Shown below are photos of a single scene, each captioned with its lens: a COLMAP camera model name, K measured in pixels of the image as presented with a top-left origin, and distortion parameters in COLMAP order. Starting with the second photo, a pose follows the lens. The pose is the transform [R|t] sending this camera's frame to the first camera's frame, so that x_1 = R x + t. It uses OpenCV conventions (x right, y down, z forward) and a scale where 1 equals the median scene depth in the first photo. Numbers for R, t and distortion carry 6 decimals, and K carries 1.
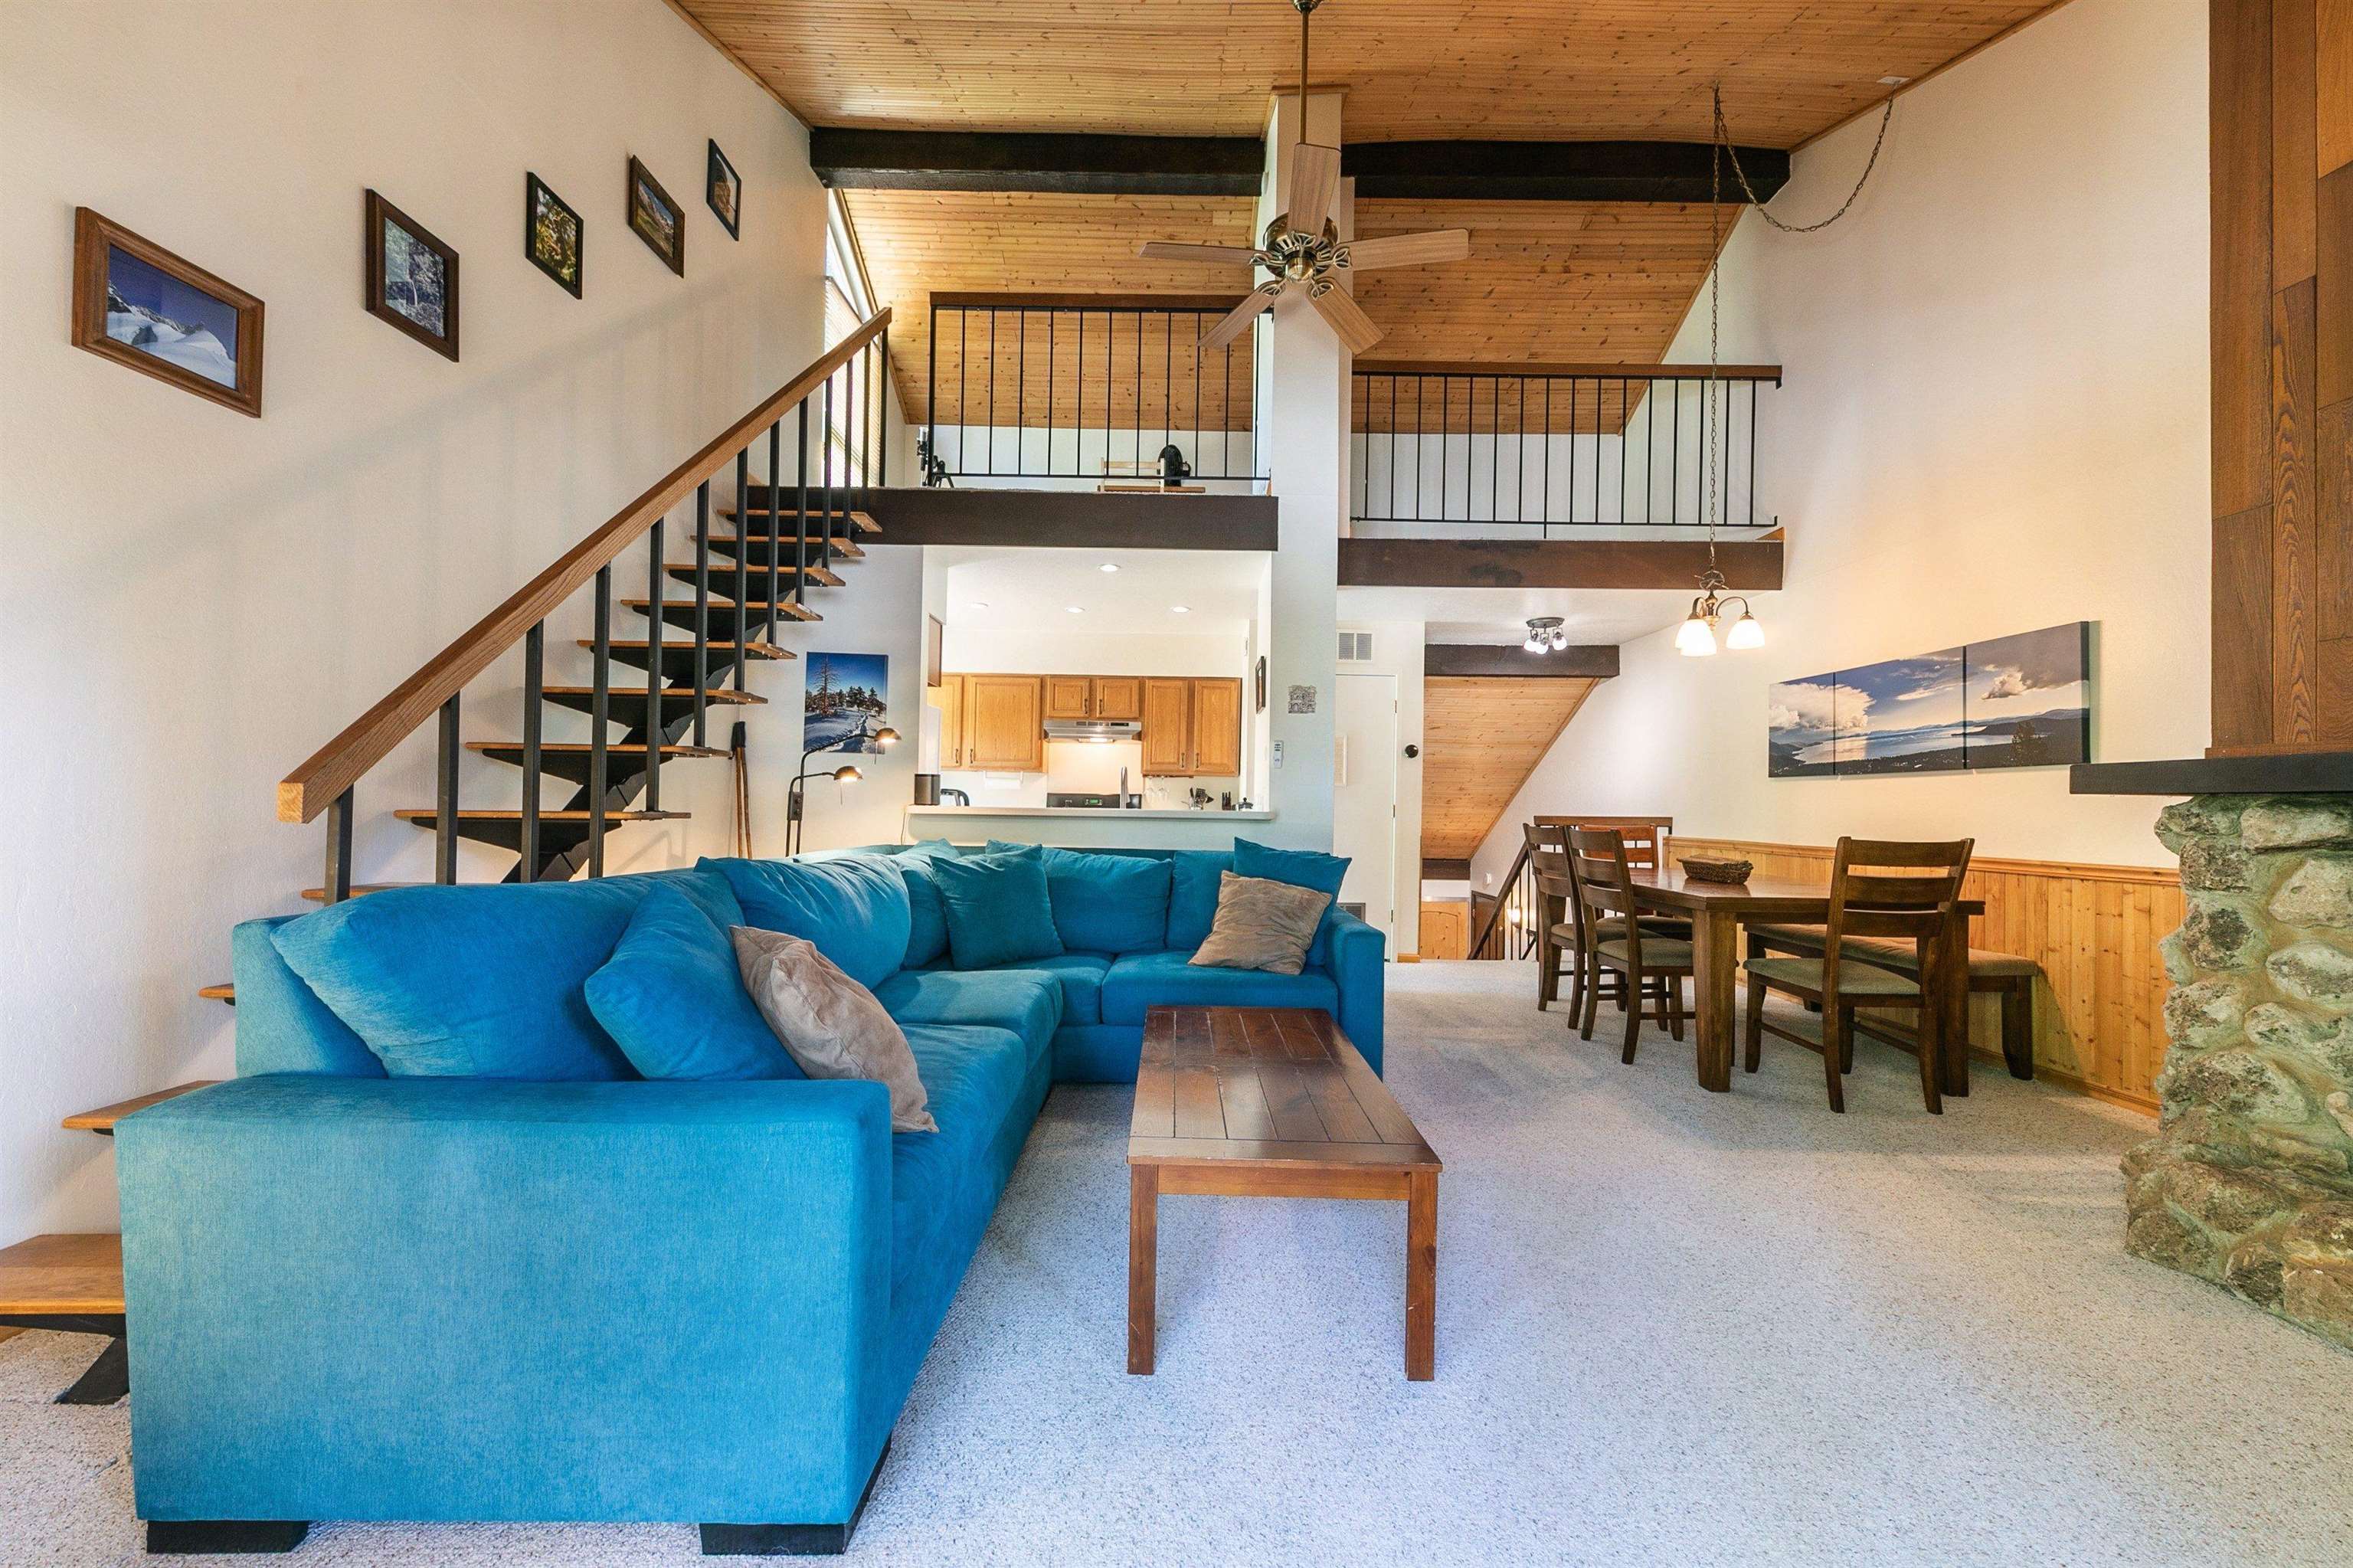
lens RADIAL K [[826.9, 0, 1181.8], [0, 826.9, 794.3], [0, 0, 1]] dist [0.000862, -0.003747]
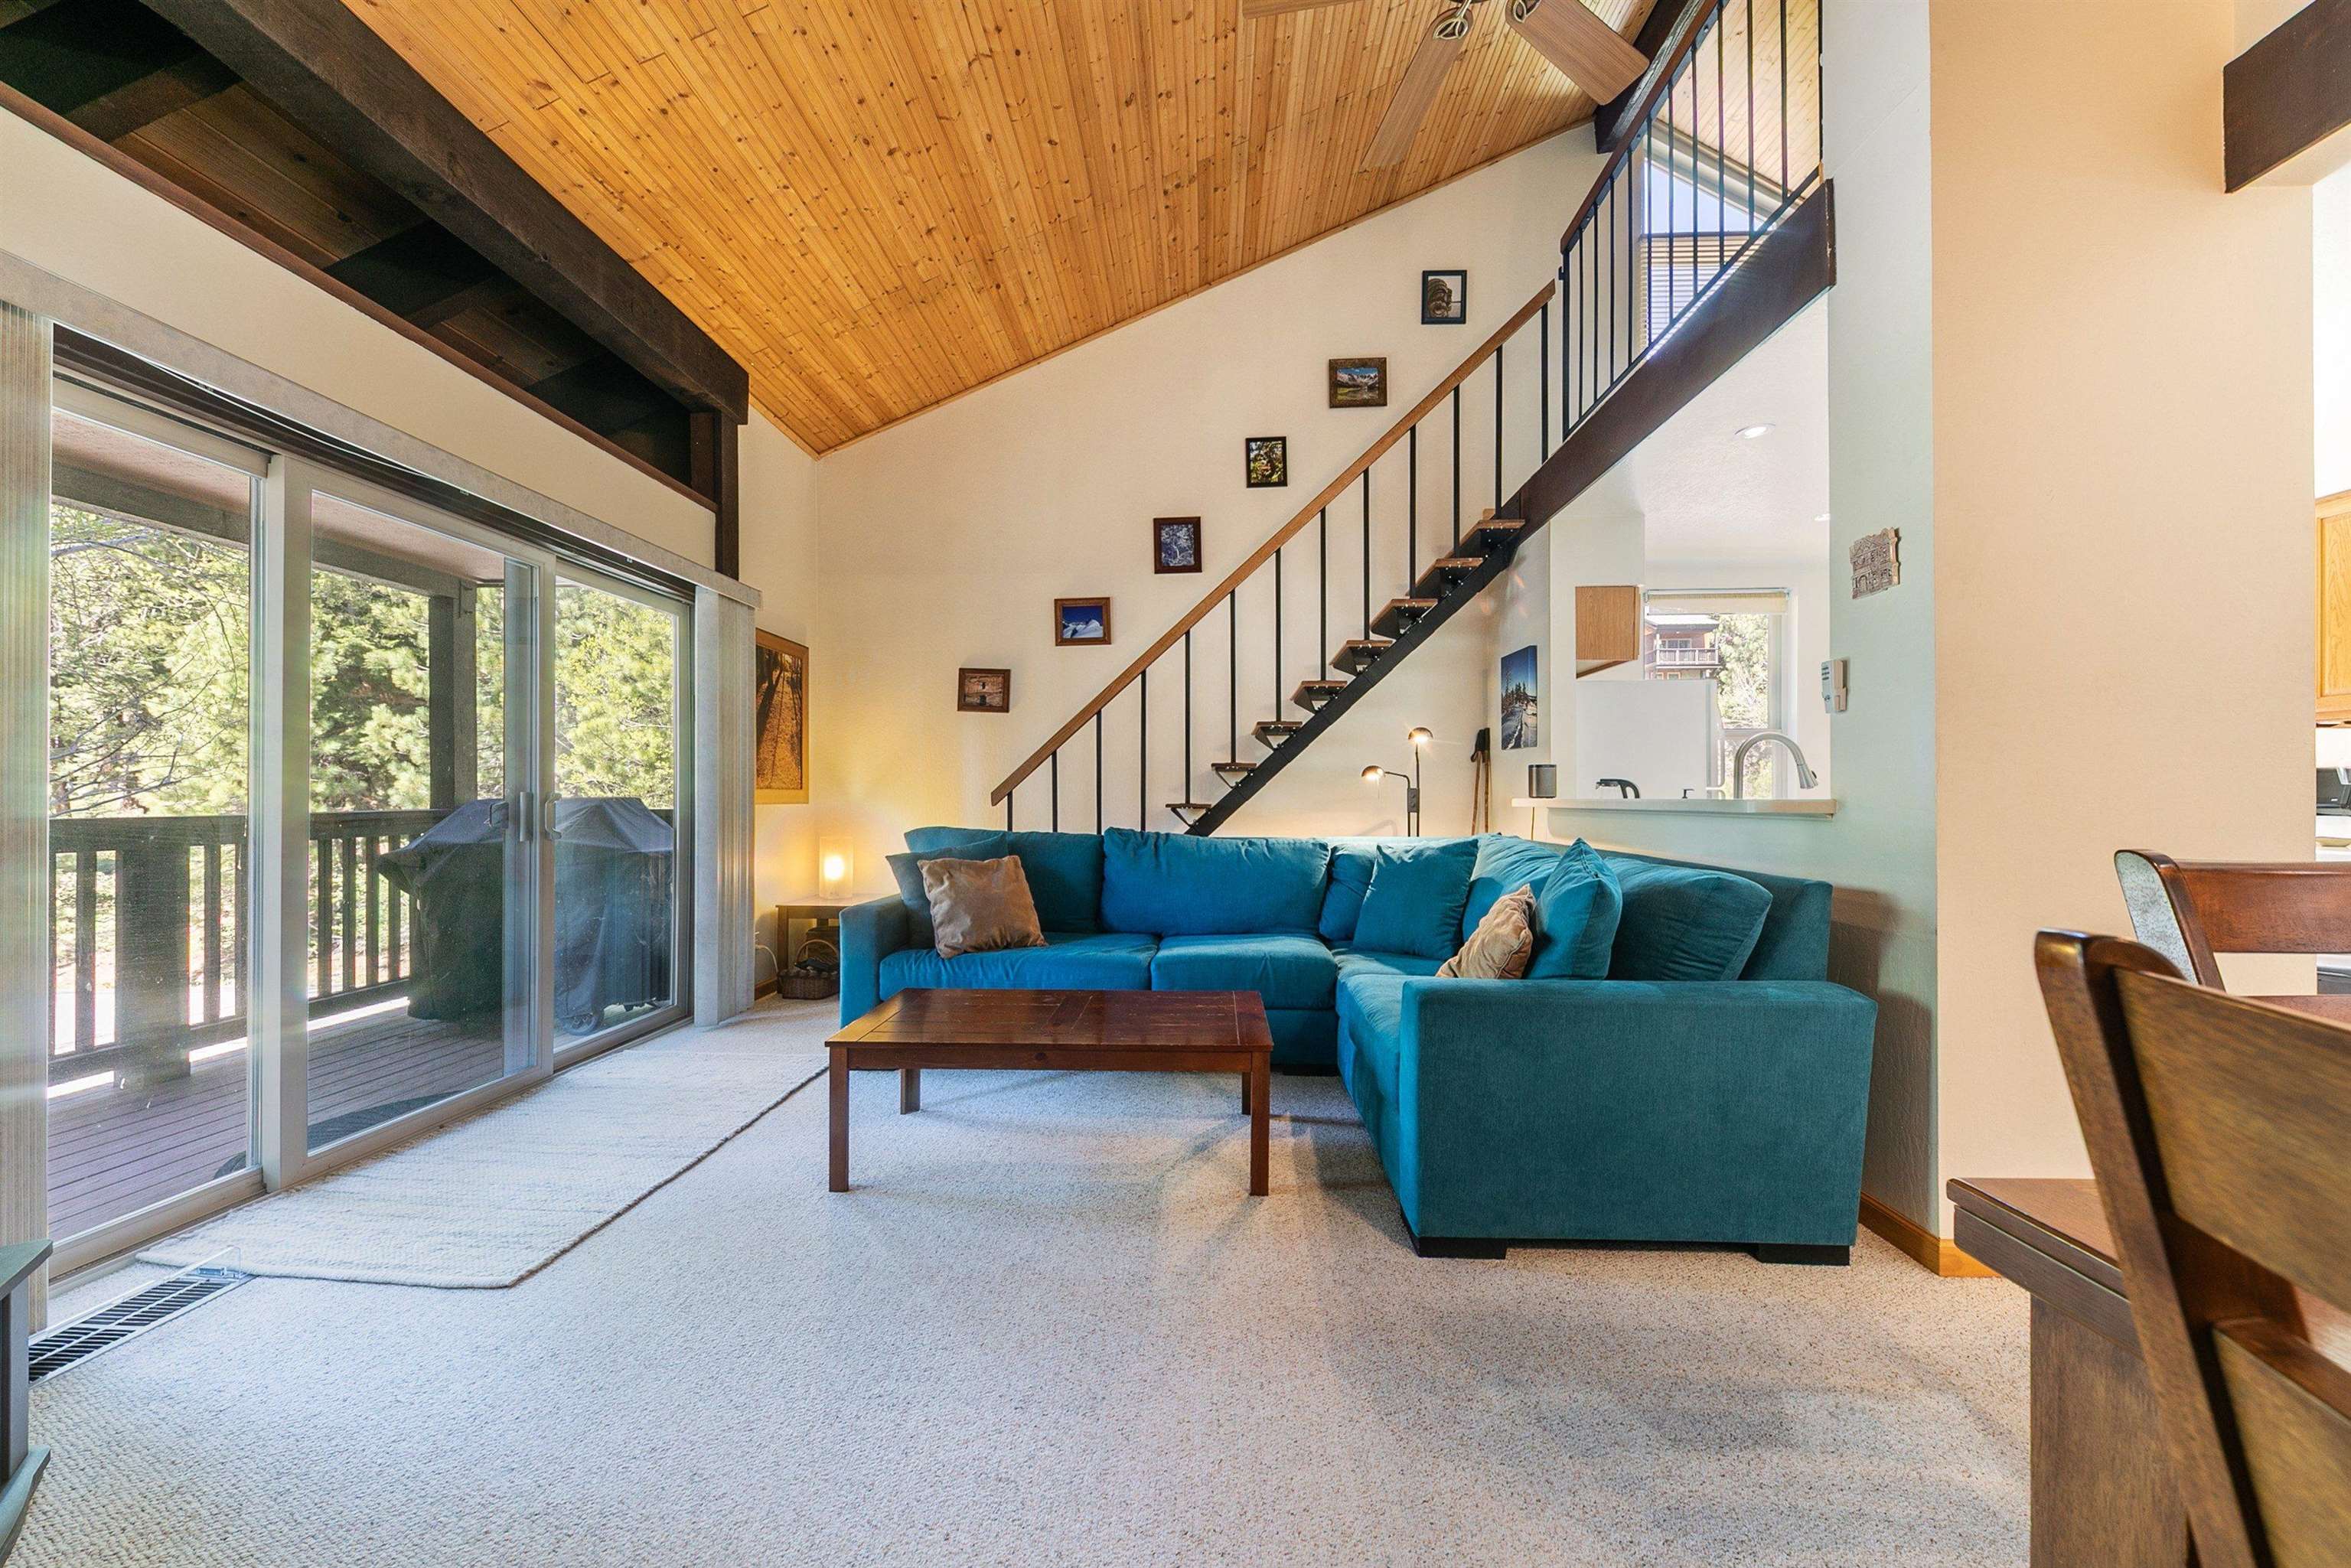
lens RADIAL K [[826.1, 0, 1180.8], [0, 826.1, 794.3], [0, 0, 1]] dist [0.000862, -0.003747]
pose [[-0.041677, -0.023609, -0.998852, 1.094919], [0.013708, 0.999613, -0.024199, 0.044722], [0.999037, -0.014701, -0.041337, 1.068856]]
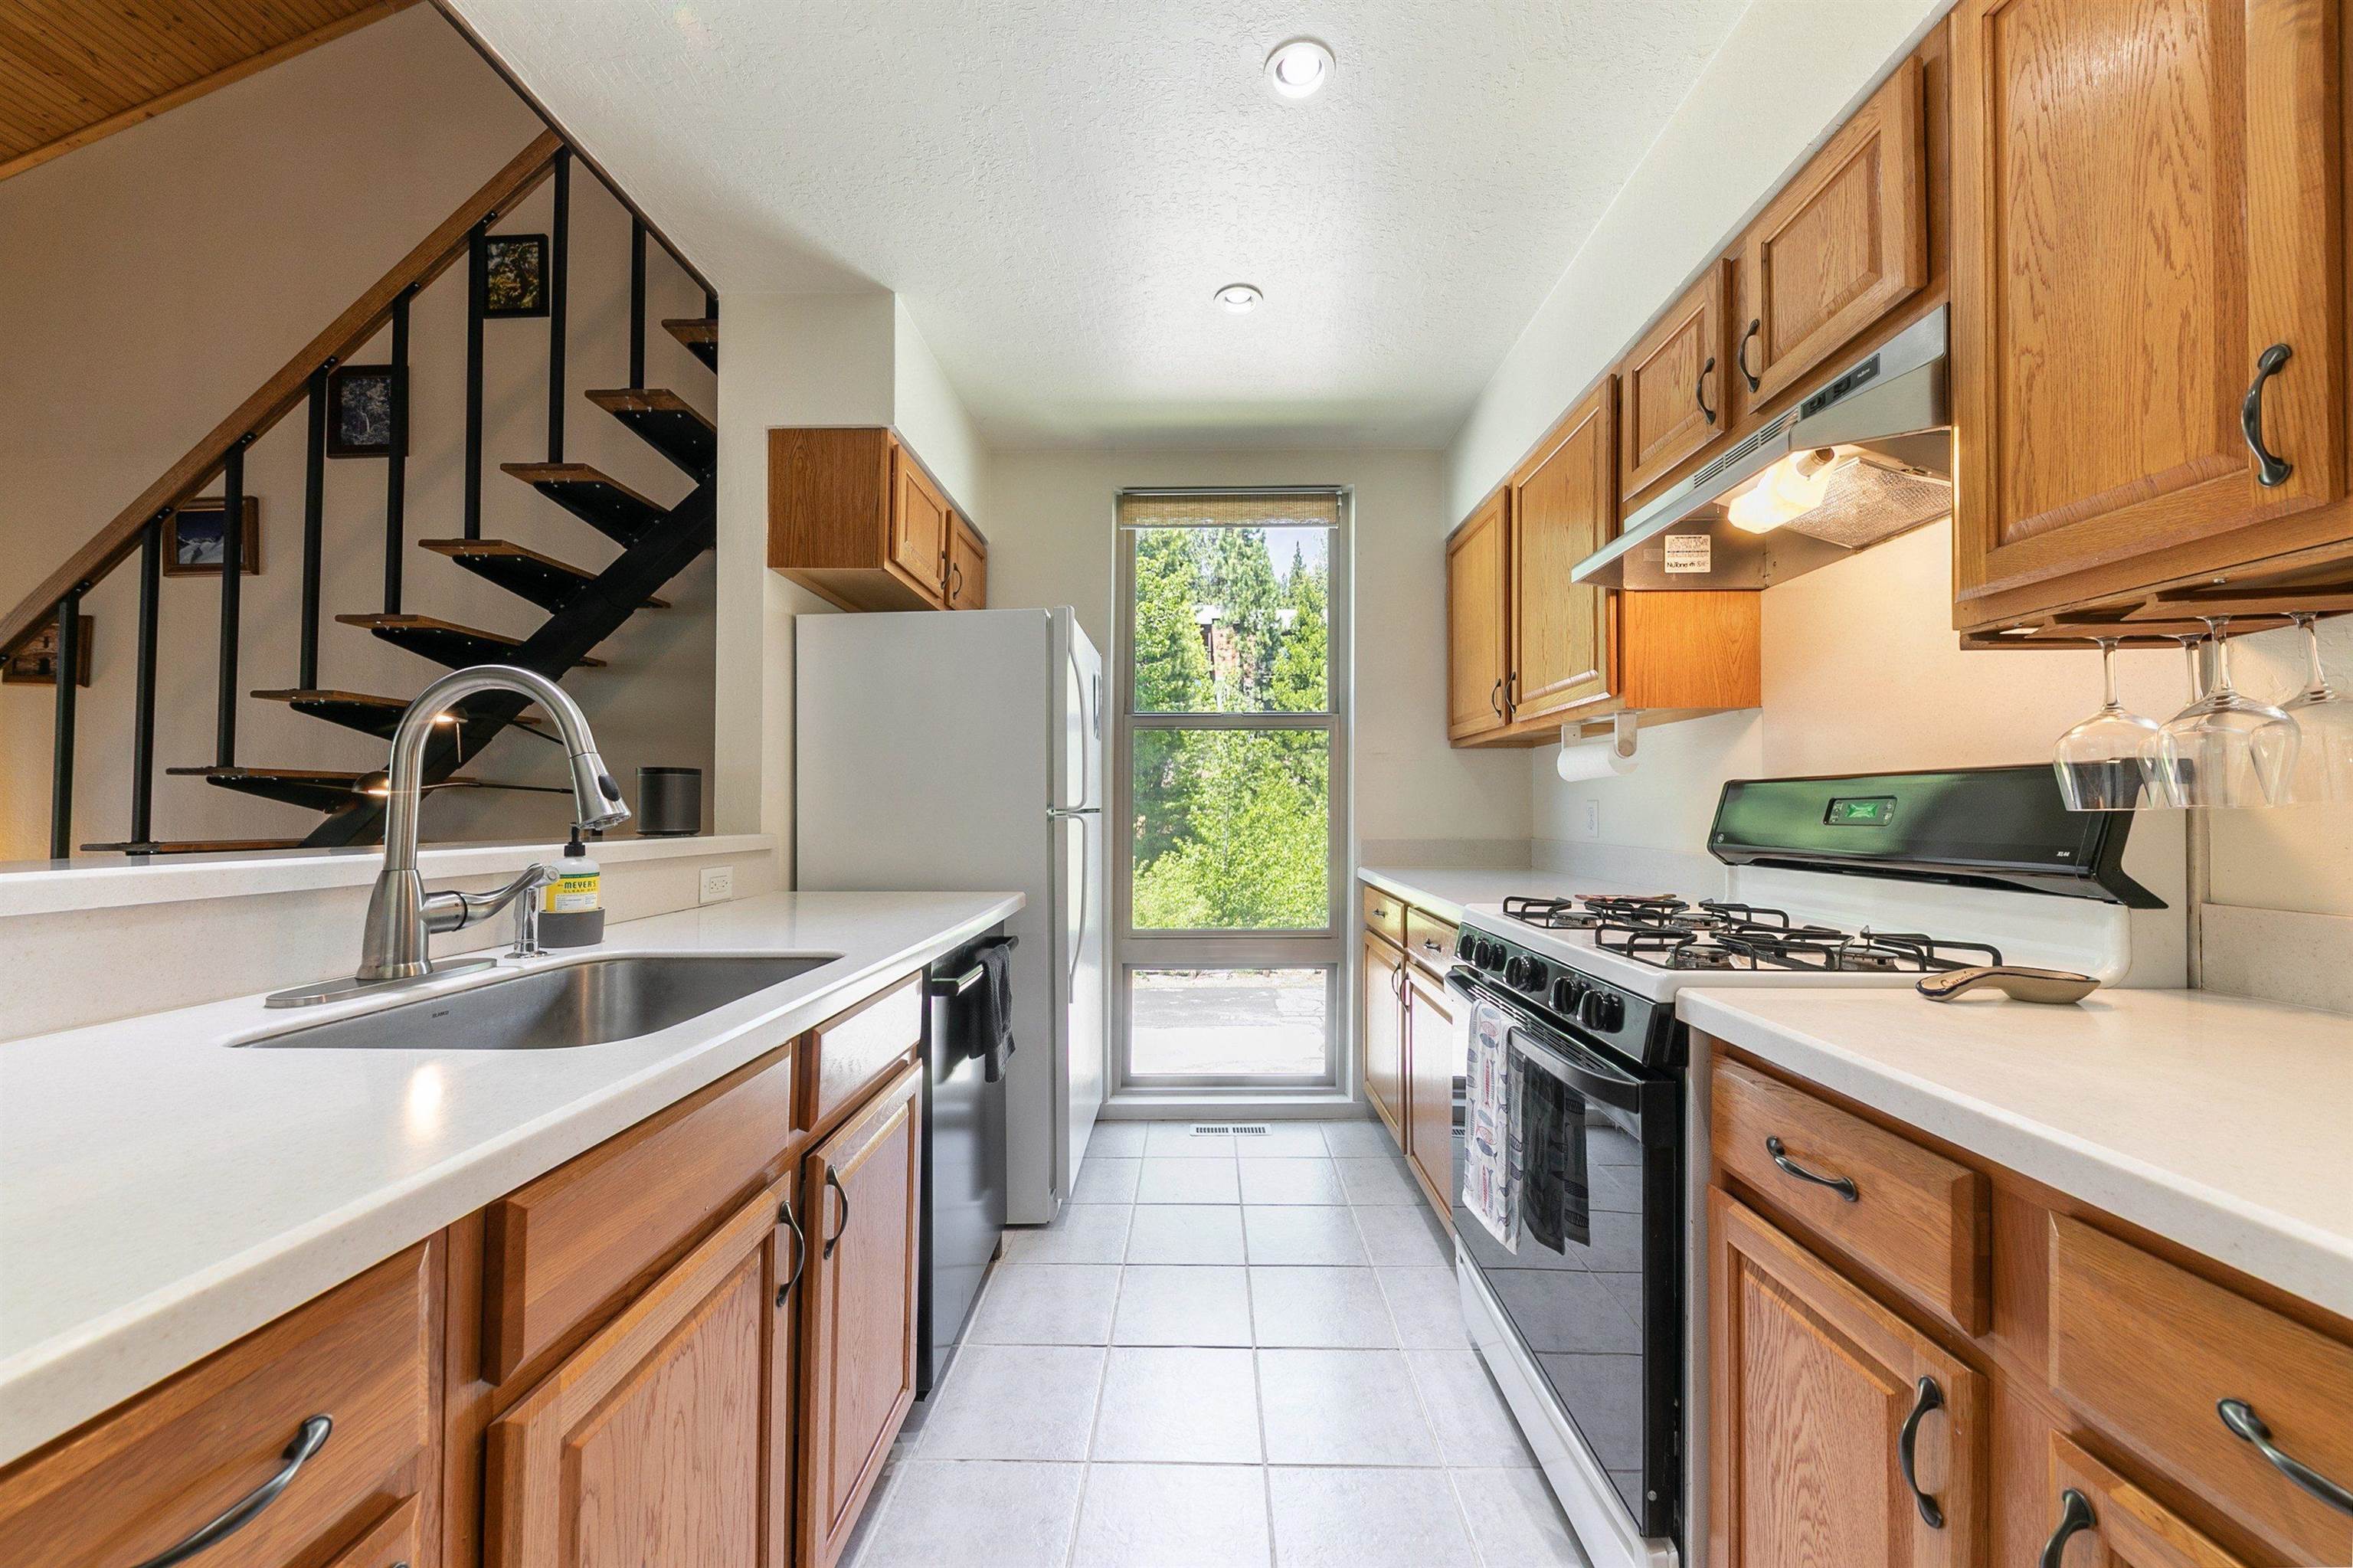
lens RADIAL K [[826.9, 0, 1181.8], [0, 826.9, 794.3], [0, 0, 1]] dist [0.000862, -0.003747]
pose [[-0.020005, -0.039995, -0.999000, 0.251679], [0.007336, 0.999167, -0.040149, 0.007982], [0.999773, -0.008132, -0.019695, 2.212035]]
